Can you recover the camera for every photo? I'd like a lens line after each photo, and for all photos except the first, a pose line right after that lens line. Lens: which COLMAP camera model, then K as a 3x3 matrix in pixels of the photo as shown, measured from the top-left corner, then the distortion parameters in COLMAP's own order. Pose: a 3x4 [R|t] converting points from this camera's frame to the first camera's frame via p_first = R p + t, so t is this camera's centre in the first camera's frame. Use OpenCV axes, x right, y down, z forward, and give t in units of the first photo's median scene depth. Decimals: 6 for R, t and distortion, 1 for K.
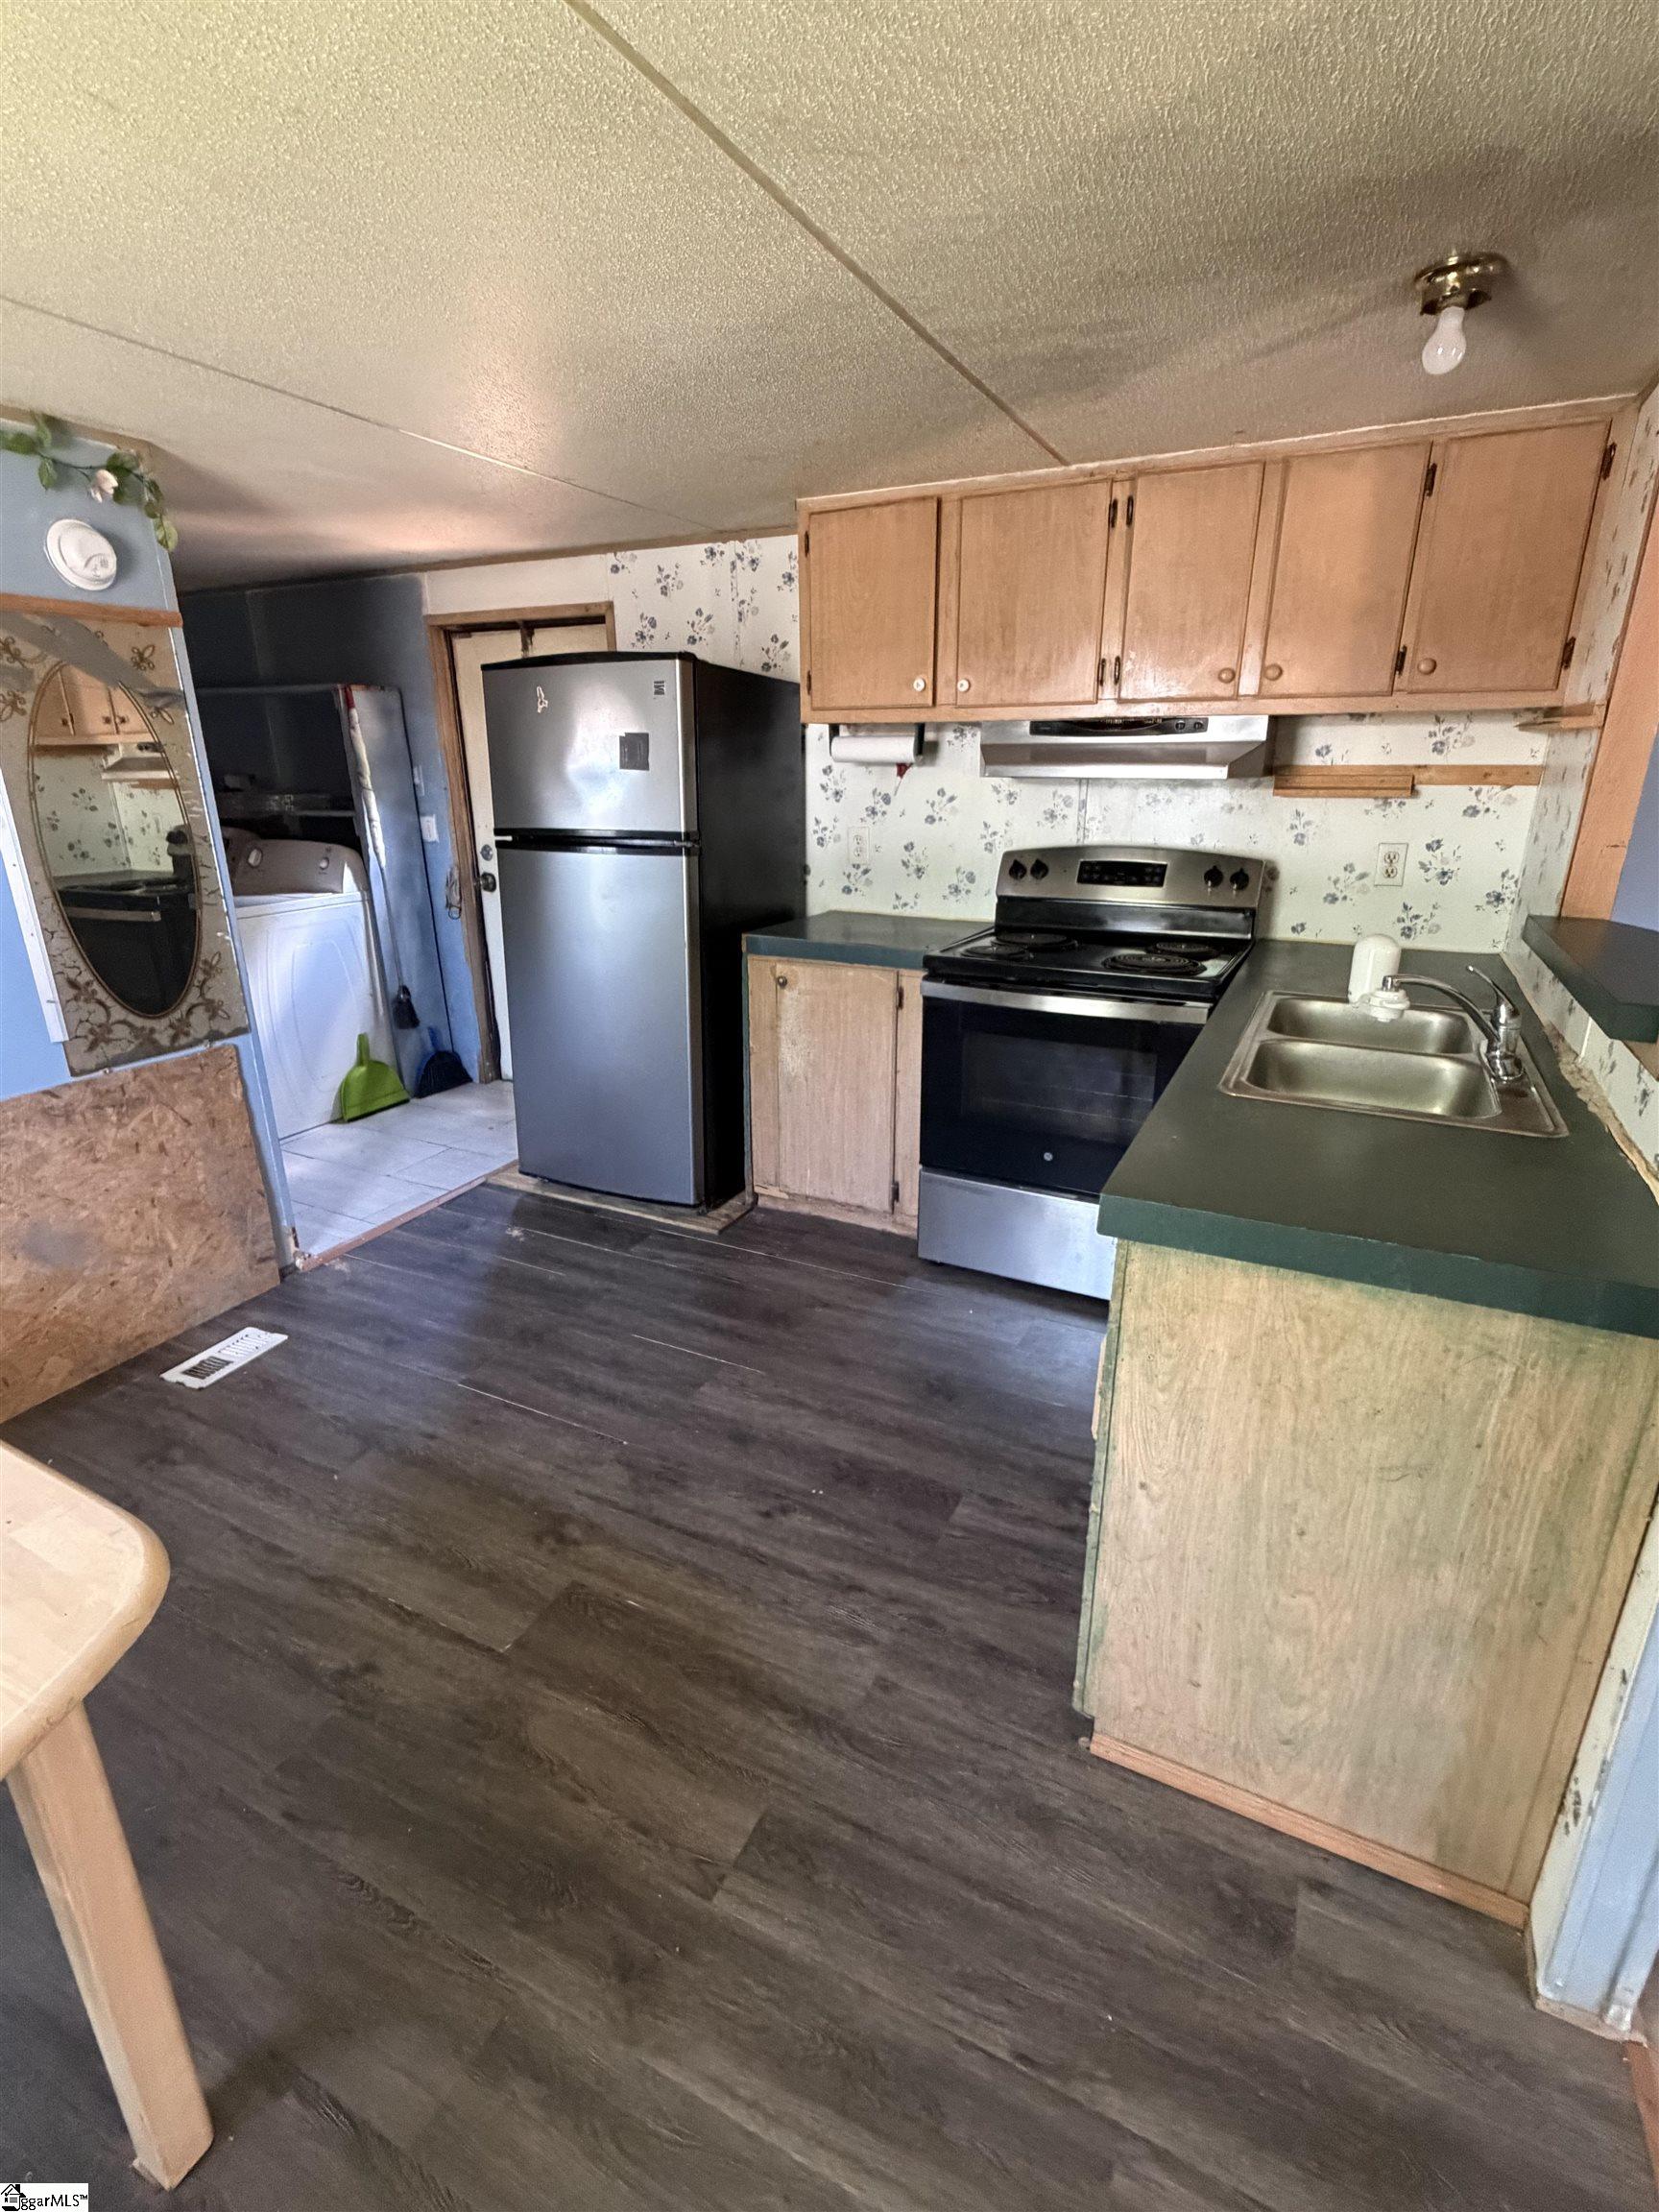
lens RADIAL K [[1033.6, 0, 833.2], [0, 1033.6, 1107.7], [0, 0, 1]] dist [-0.003661, 0.000410]
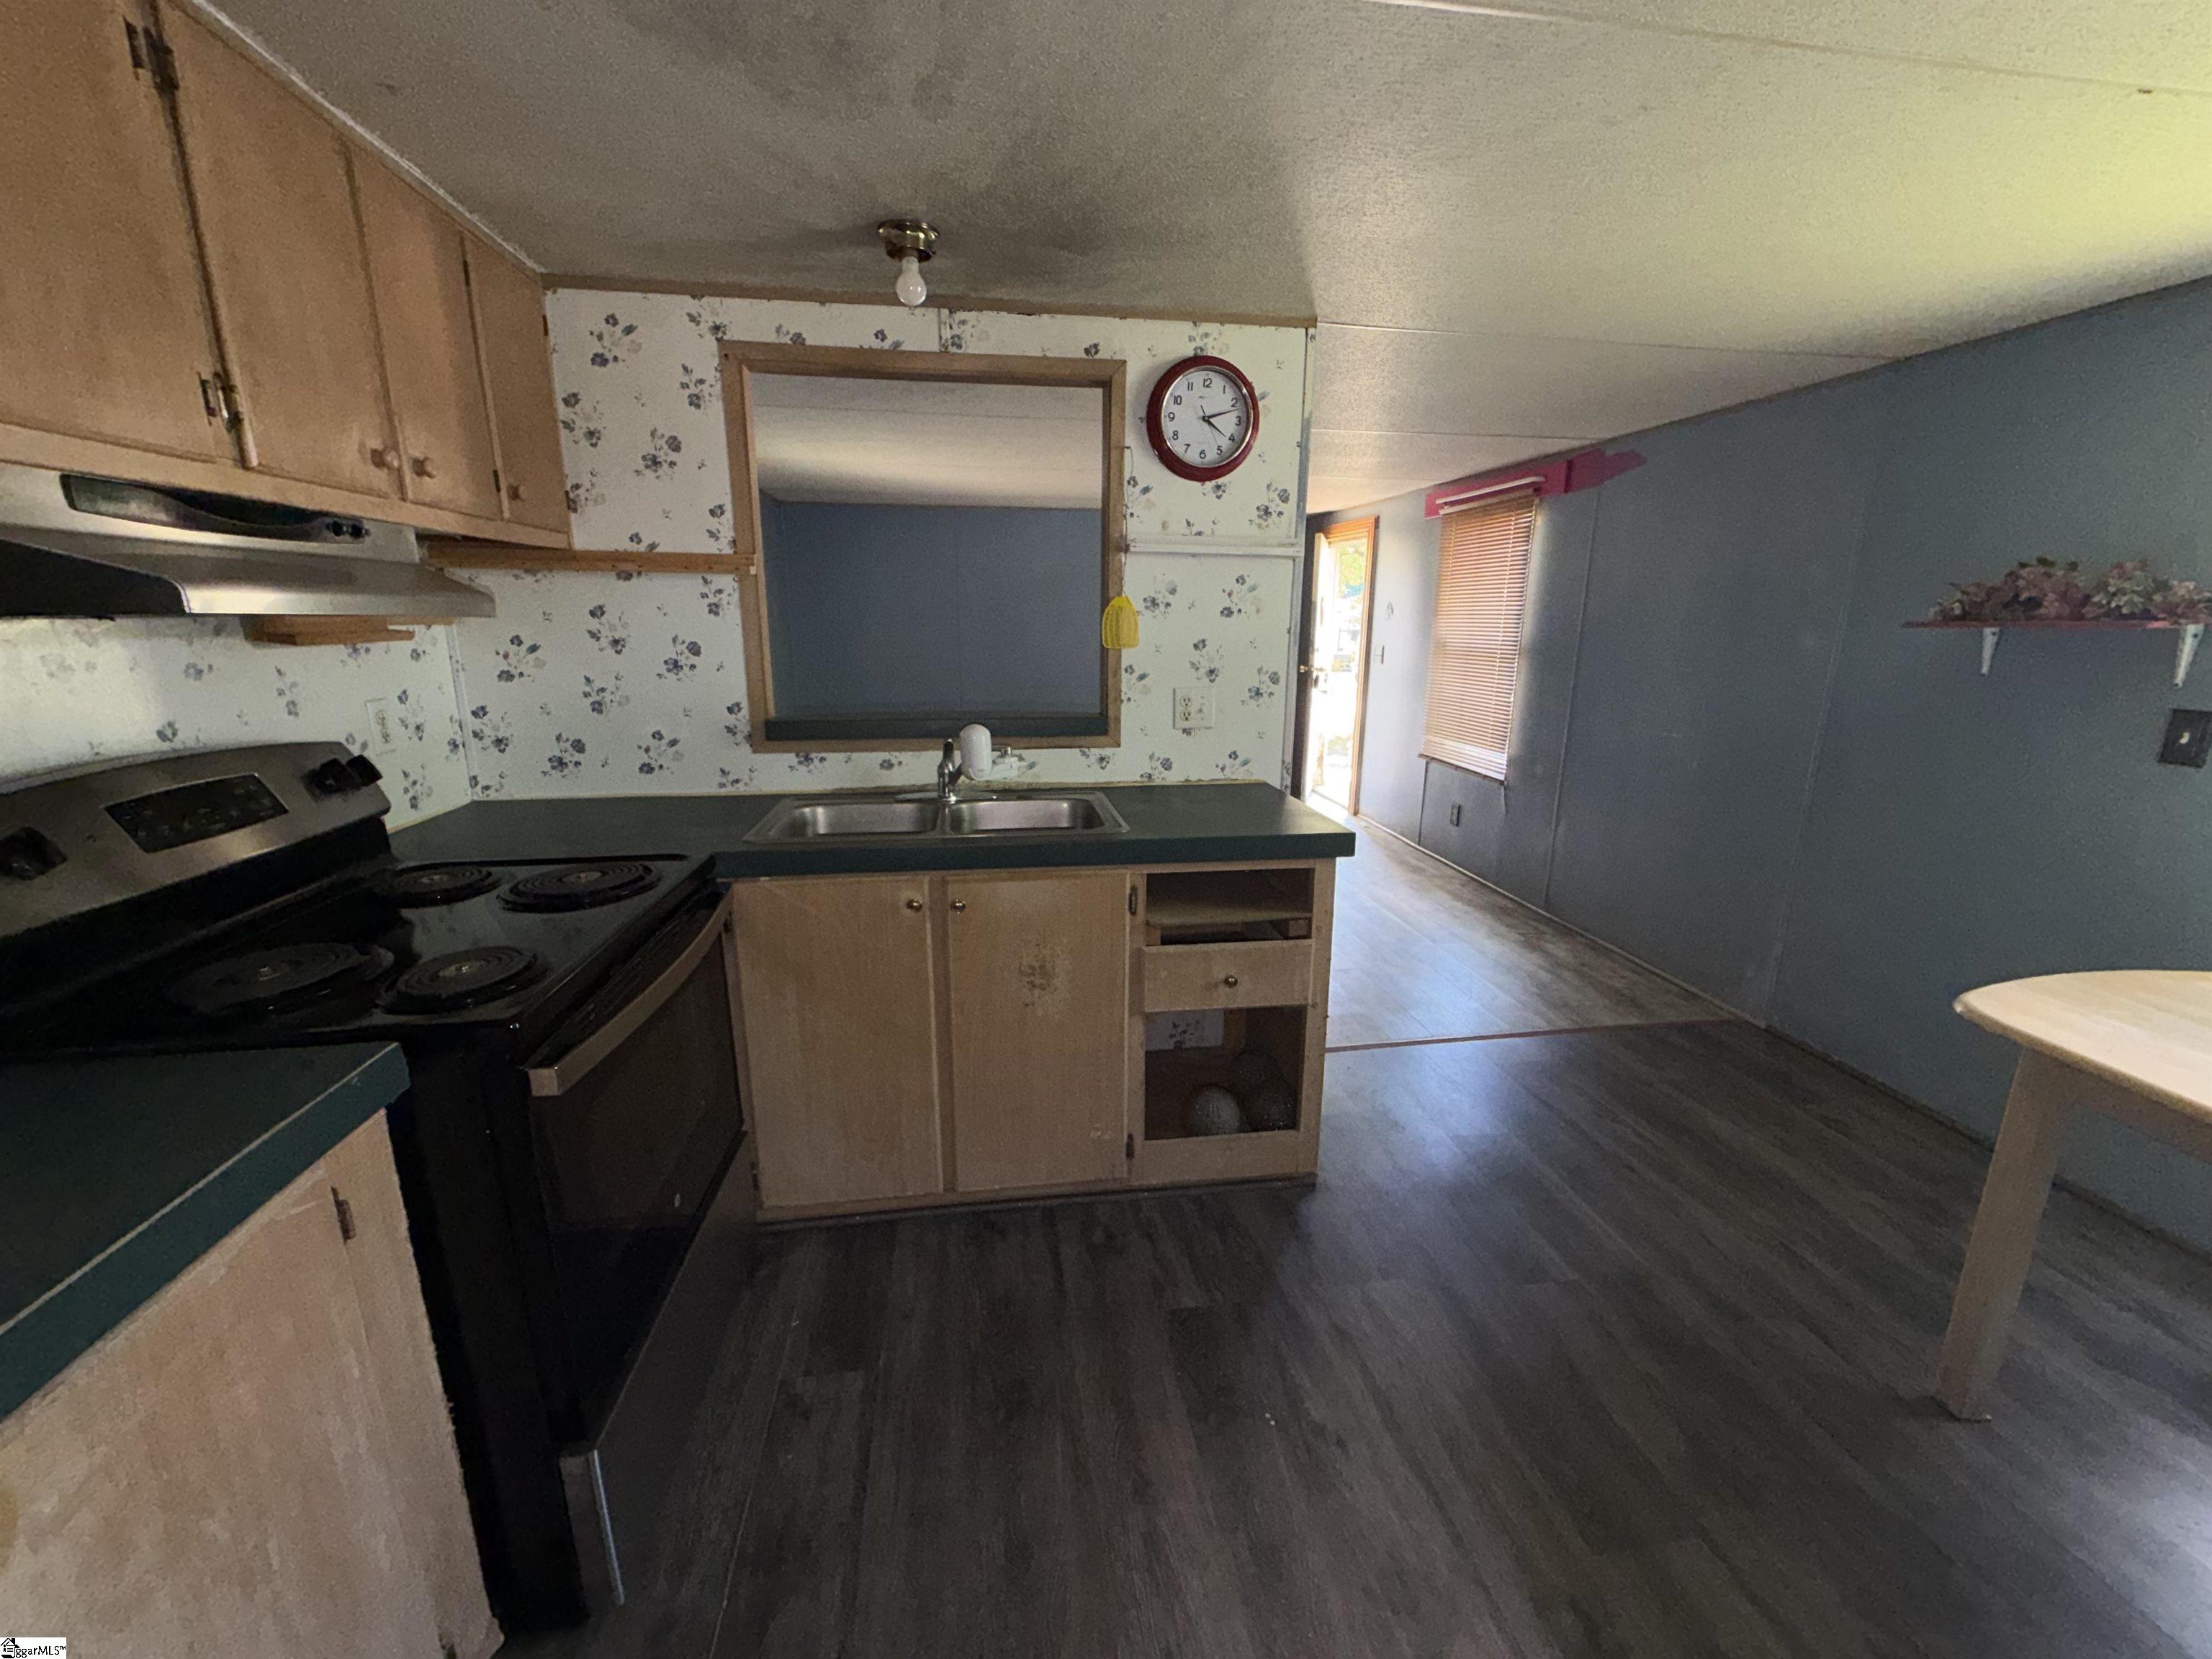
lens RADIAL K [[881.8, 0, 1108.4], [0, 881.8, 821.9], [0, 0, 1]] dist [-0.005243, 0.001256]
pose [[-0.574308, -0.181041, 0.798370, -0.352189], [0.263603, 0.882402, 0.389719, -0.314183], [-0.775038, 0.434272, -0.459048, 1.000921]]
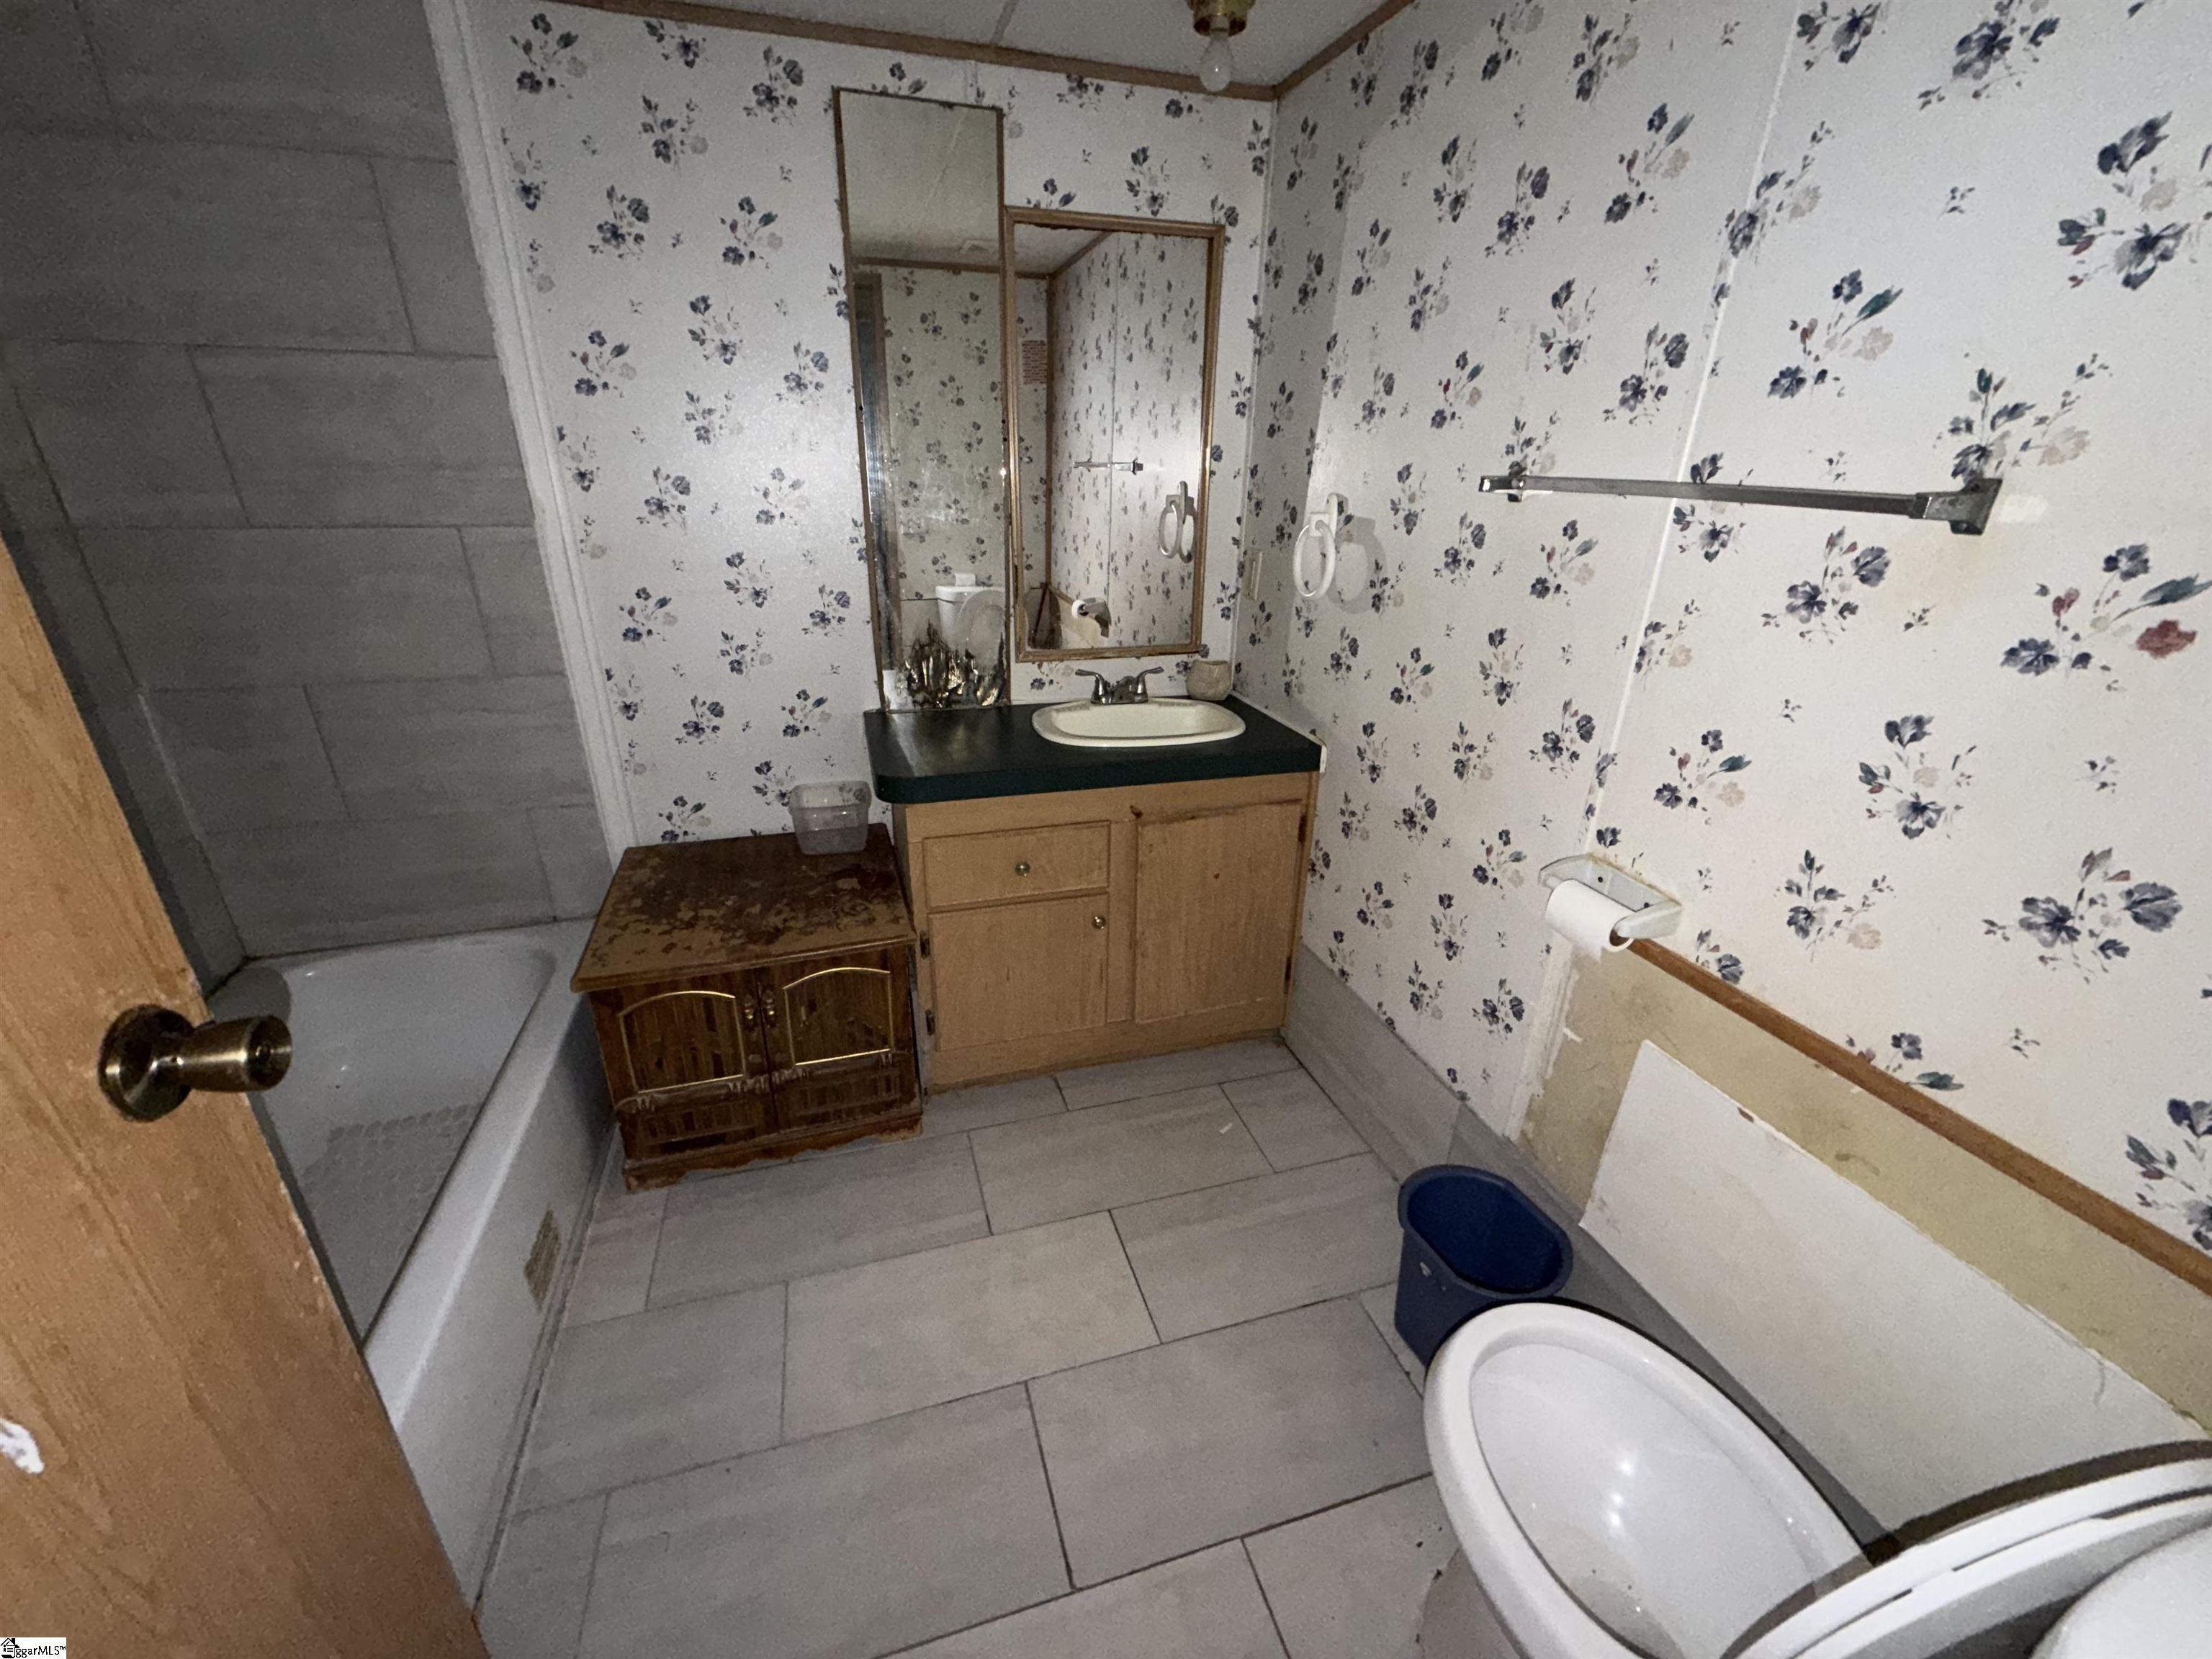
lens RADIAL K [[881.8, 0, 1099.0], [0, 881.8, 832.8], [0, 0, 1]] dist [-0.005243, 0.001256]
pose [[0.683041, 0.300536, -0.665682, 0.653052], [-0.260627, 0.951709, 0.162246, -0.208479], [0.682297, 0.062674, 0.728384, 0.610777]]
